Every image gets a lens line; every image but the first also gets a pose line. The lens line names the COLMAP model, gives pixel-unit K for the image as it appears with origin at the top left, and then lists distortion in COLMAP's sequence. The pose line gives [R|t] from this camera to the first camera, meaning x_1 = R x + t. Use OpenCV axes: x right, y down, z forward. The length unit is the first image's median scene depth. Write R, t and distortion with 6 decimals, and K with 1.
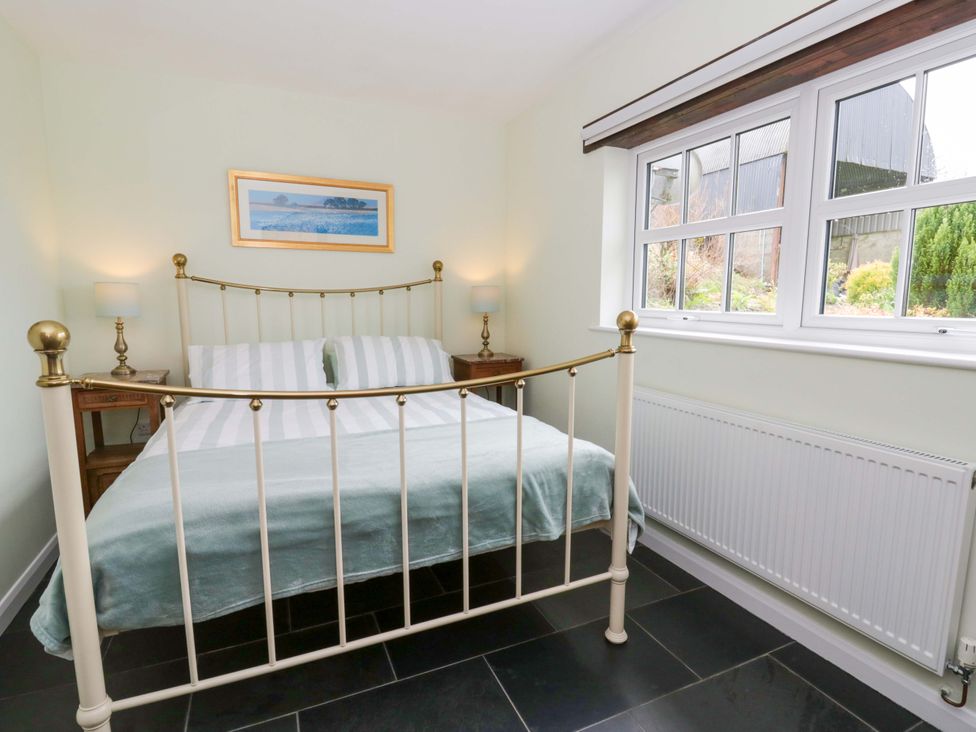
lens RADIAL K [[514.0, 0, 496.4], [0, 514.0, 367.6], [0, 0, 1]] dist [0.003405, -0.012169]
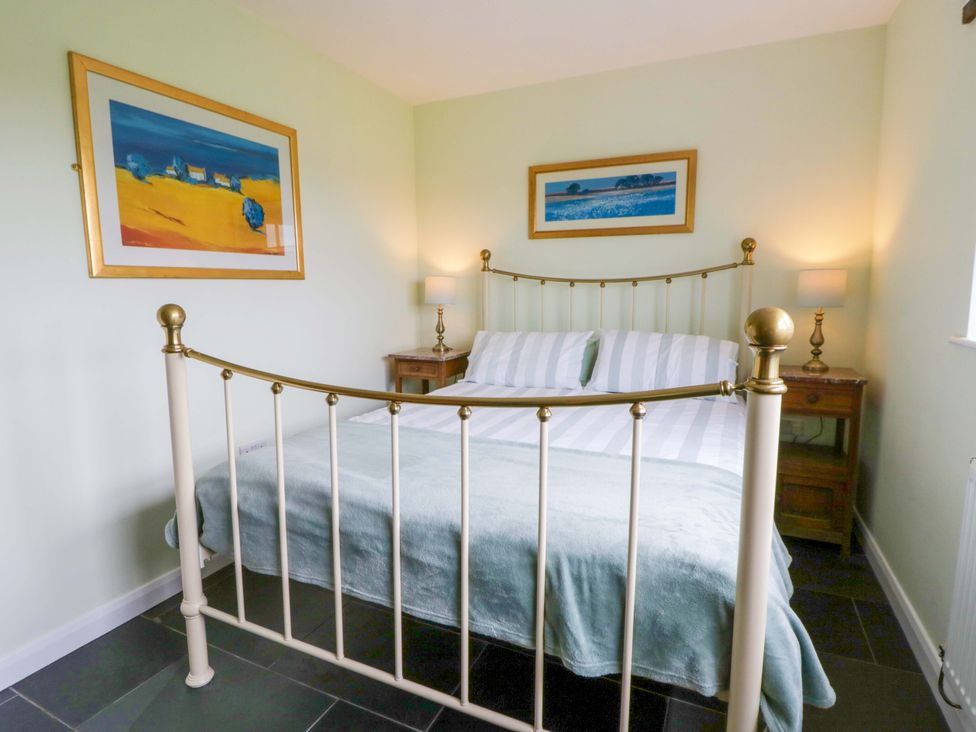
lens RADIAL K [[514.0, 0, 504.8], [0, 514.0, 351.7], [0, 0, 1]] dist [0.003405, -0.012169]
pose [[0.659521, 0.087313, -0.746598, 0.276068], [-0.096475, 0.994849, 0.031122, -0.036214], [0.745469, 0.051502, 0.664547, 0.288163]]
